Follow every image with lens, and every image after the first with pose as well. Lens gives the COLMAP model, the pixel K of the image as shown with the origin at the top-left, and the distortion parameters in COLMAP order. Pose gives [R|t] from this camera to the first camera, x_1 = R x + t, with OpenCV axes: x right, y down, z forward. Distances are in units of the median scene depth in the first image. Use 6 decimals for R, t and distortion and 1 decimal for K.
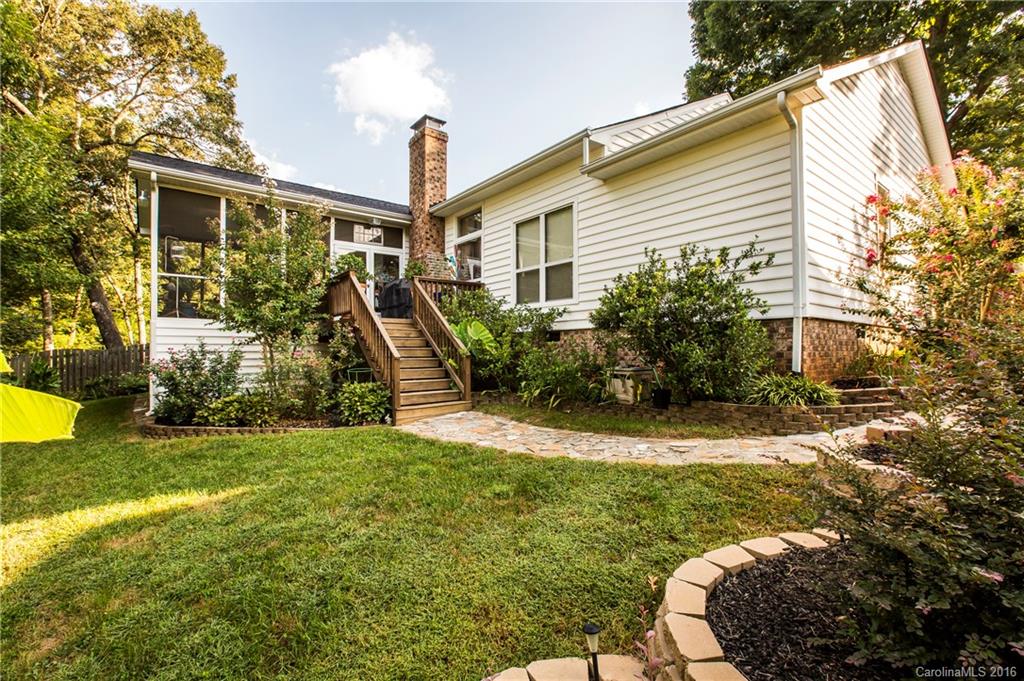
lens RADIAL K [[460.5, 0, 512.0], [0, 460.5, 341.0], [0, 0, 1]] dist [-0.004976, 0.001120]
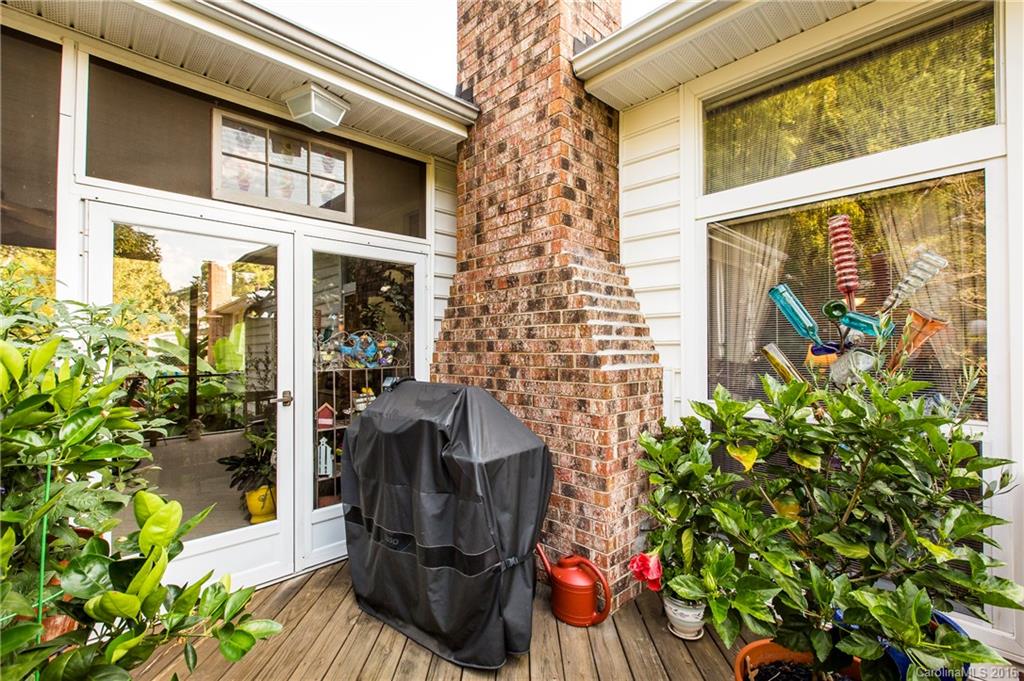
lens RADIAL K [[460.5, 0, 511.9], [0, 460.5, 344.1], [0, 0, 1]] dist [-0.004976, 0.001120]
pose [[0.994533, 0.001154, 0.104415, -0.225159], [-0.001779, 0.999981, 0.005898, -0.147392], [-0.104406, -0.006052, 0.994516, 0.762537]]
